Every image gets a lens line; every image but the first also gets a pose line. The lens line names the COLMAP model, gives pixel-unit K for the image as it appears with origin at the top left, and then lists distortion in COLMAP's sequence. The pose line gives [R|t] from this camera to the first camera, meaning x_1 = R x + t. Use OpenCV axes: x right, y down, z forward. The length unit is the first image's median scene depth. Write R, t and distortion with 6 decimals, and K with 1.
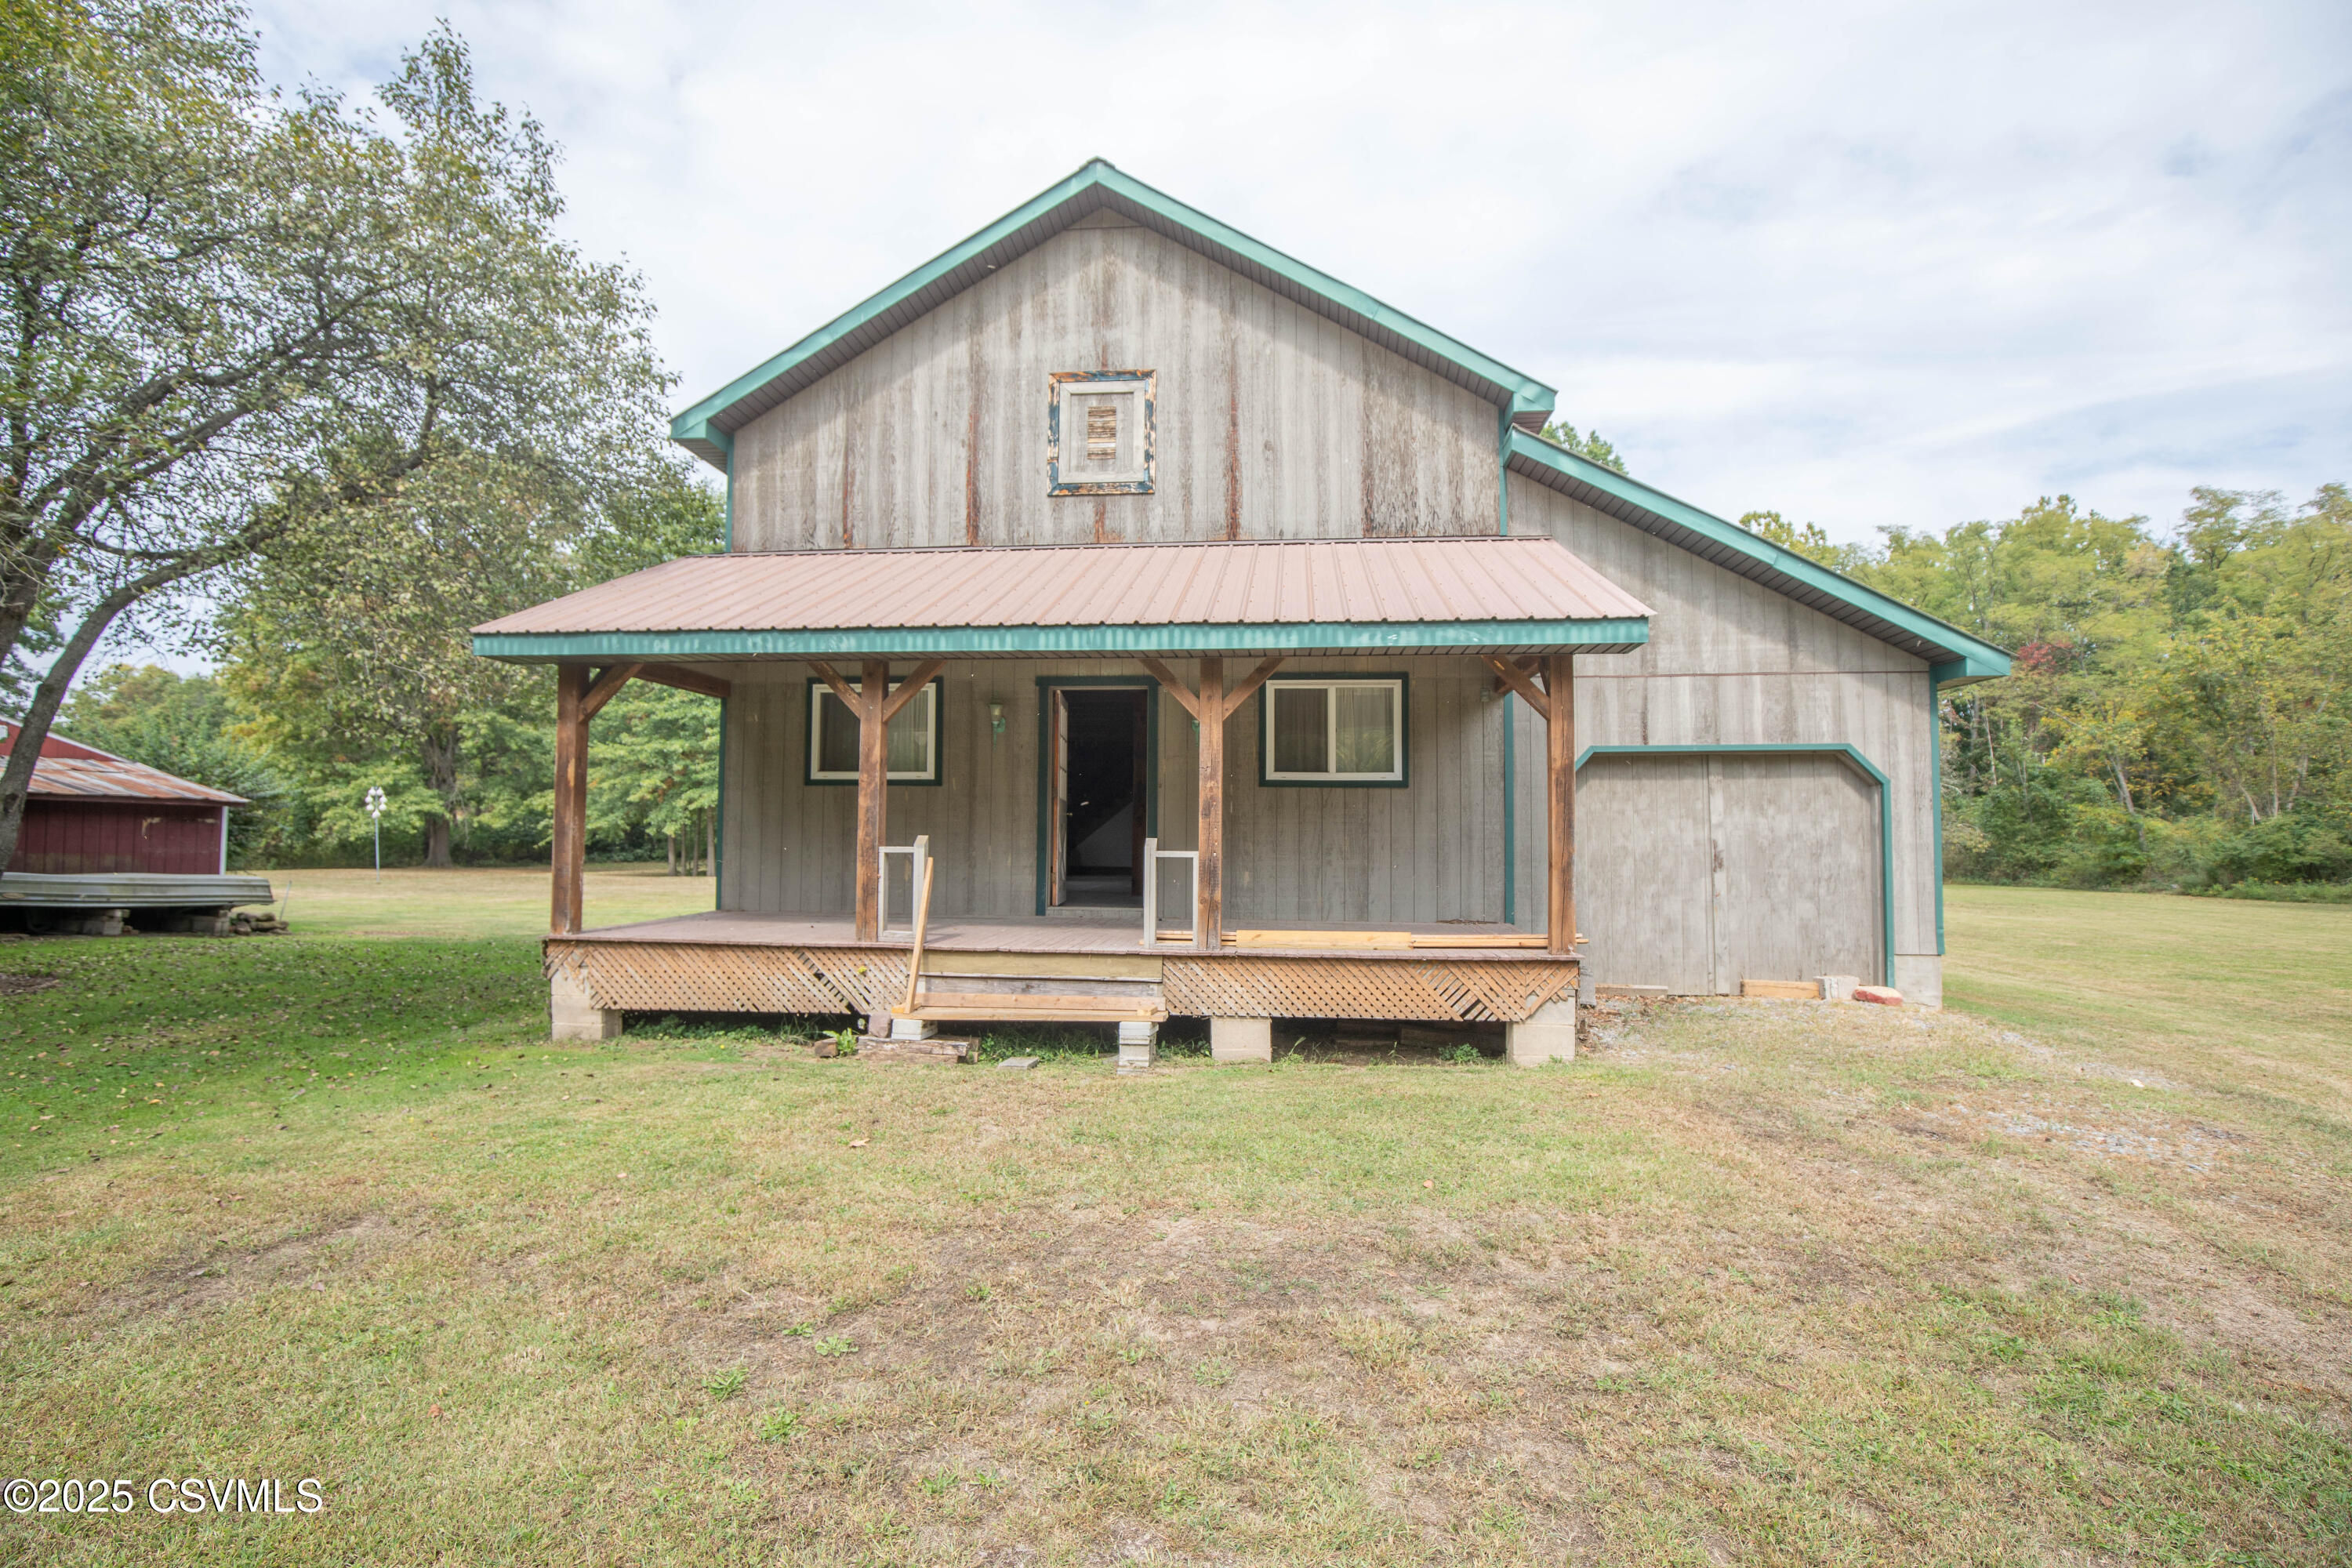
lens RADIAL K [[1095.4, 0, 1183.2], [0, 1095.4, 785.6], [0, 0, 1]] dist [-0.039728, 0.007216]
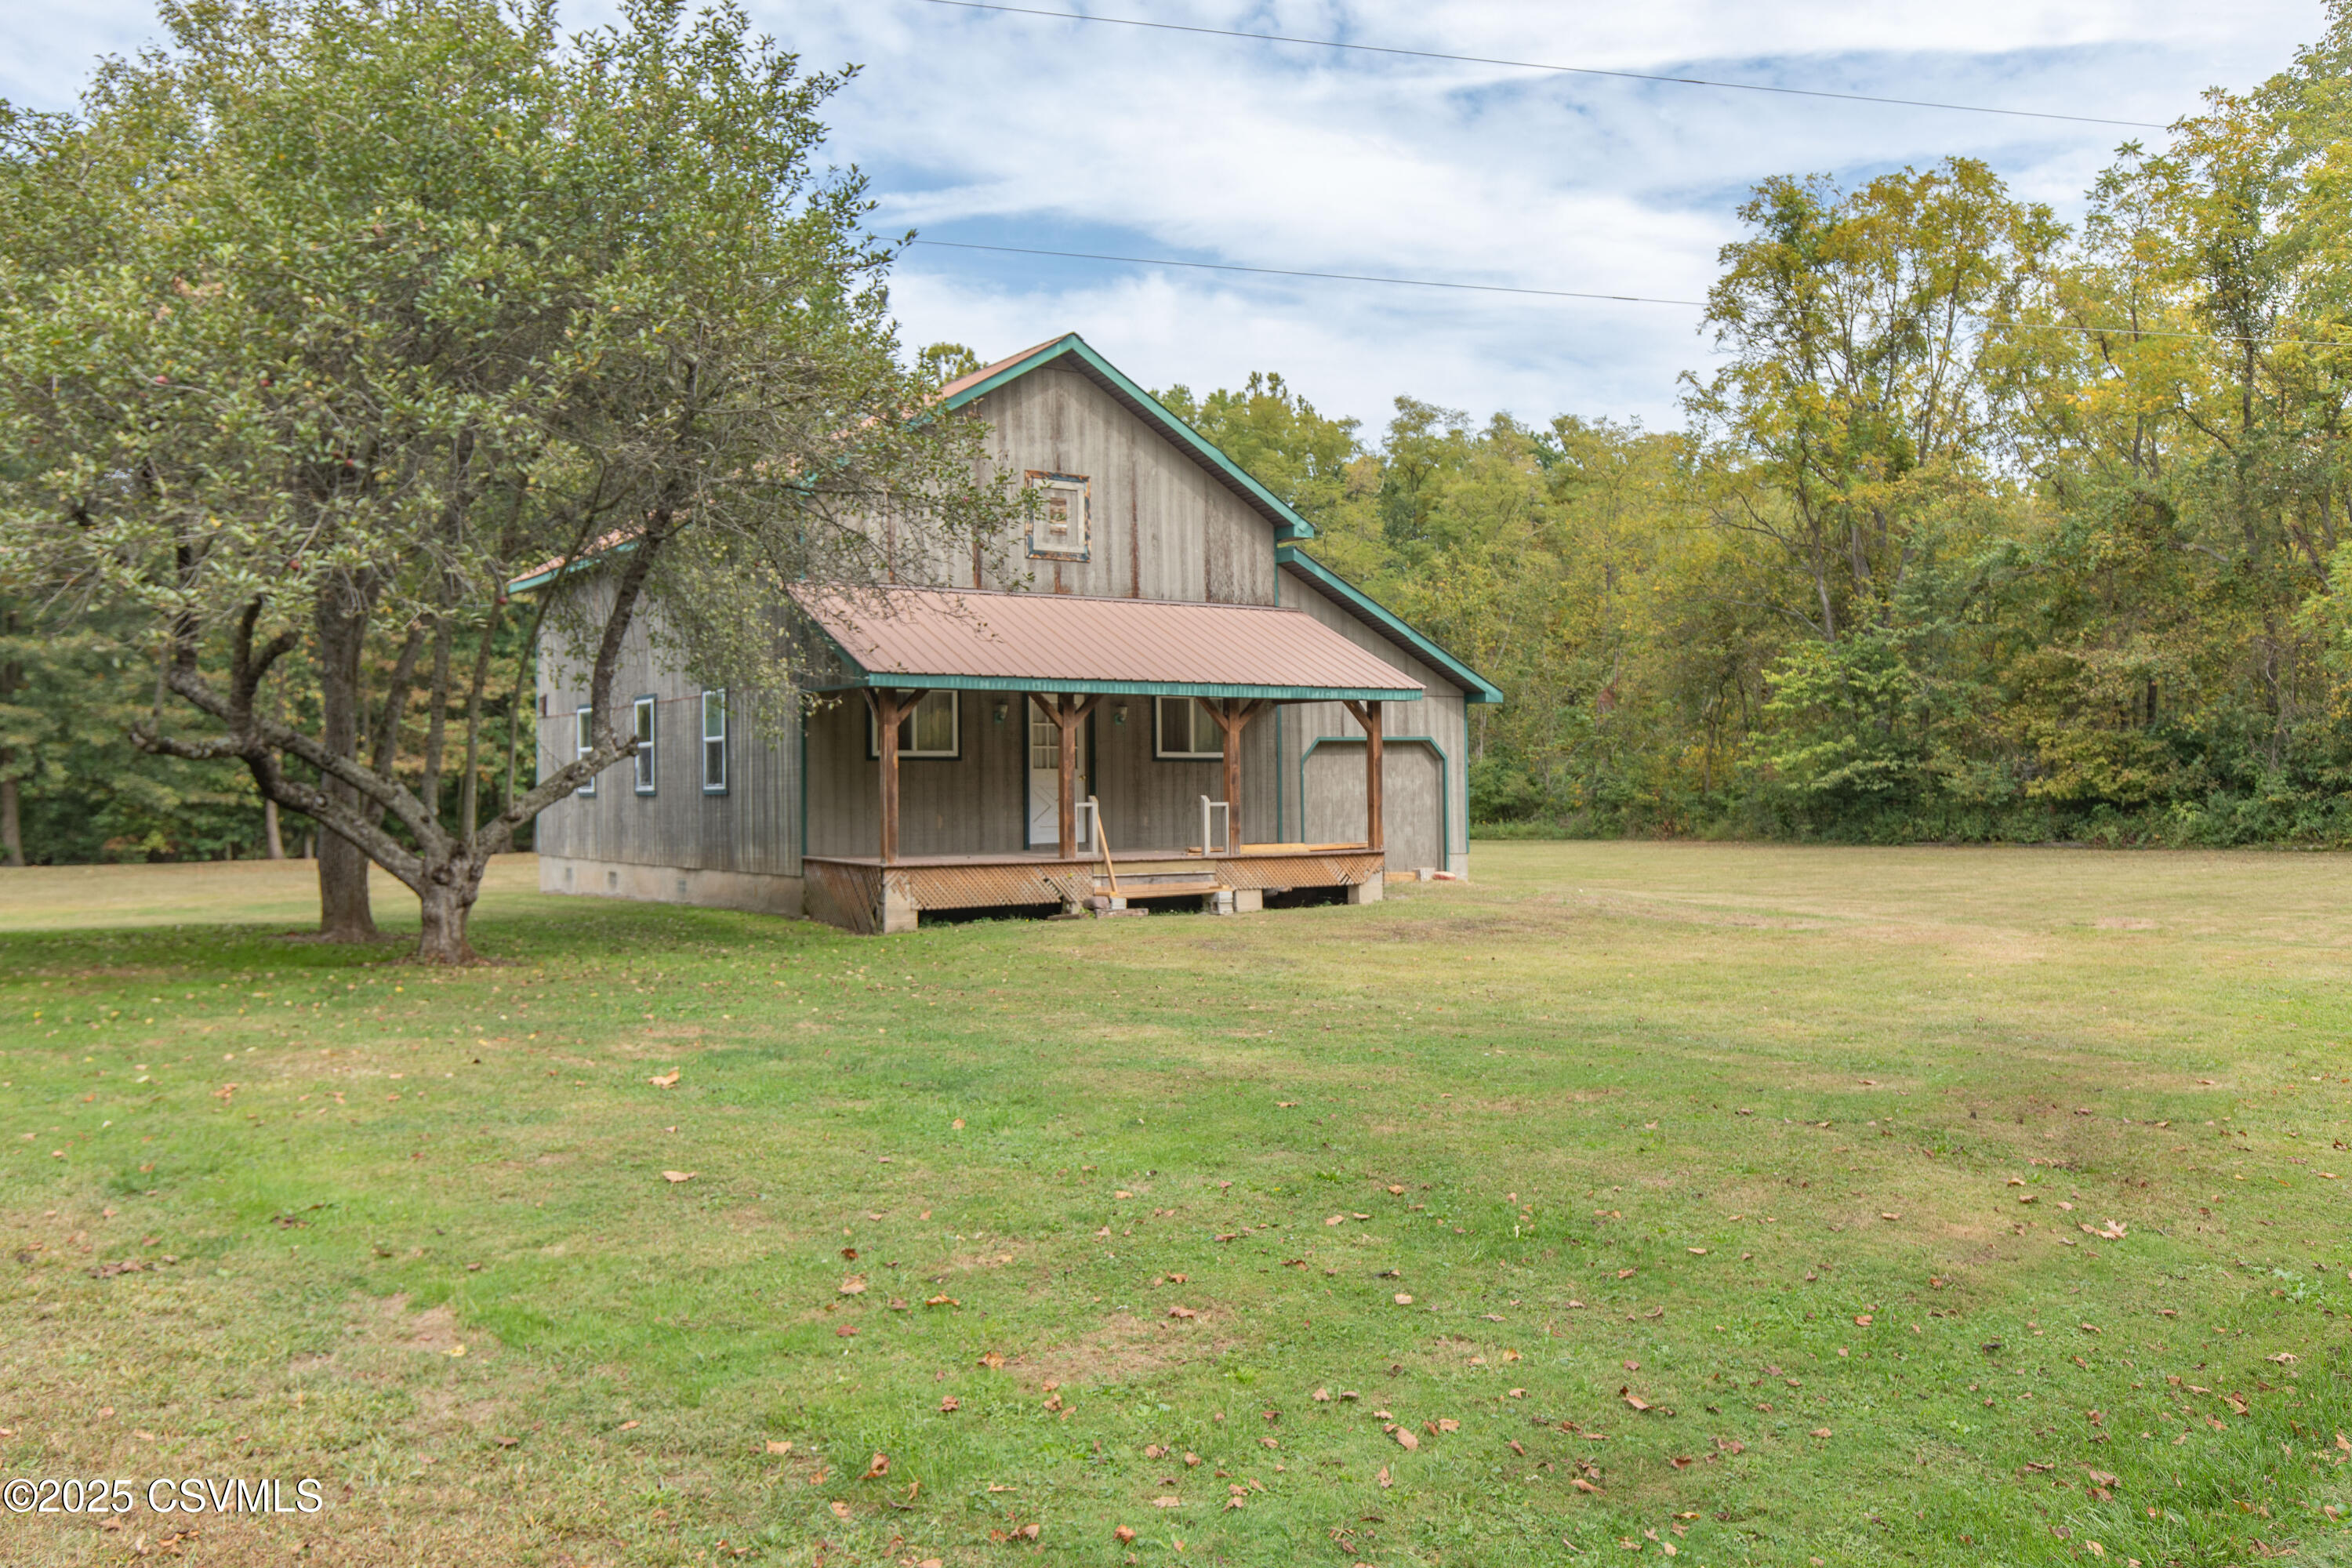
lens RADIAL K [[1992.3, 0, 1176.0], [0, 1992.3, 784.0], [0, 0, 1]] dist [-0.157711, -0.007420]
pose [[0.768412, -0.011766, 0.639848, -1.660020], [-0.019317, 0.998949, 0.041569, -0.082373], [-0.639664, -0.044302, 0.767377, -1.147782]]
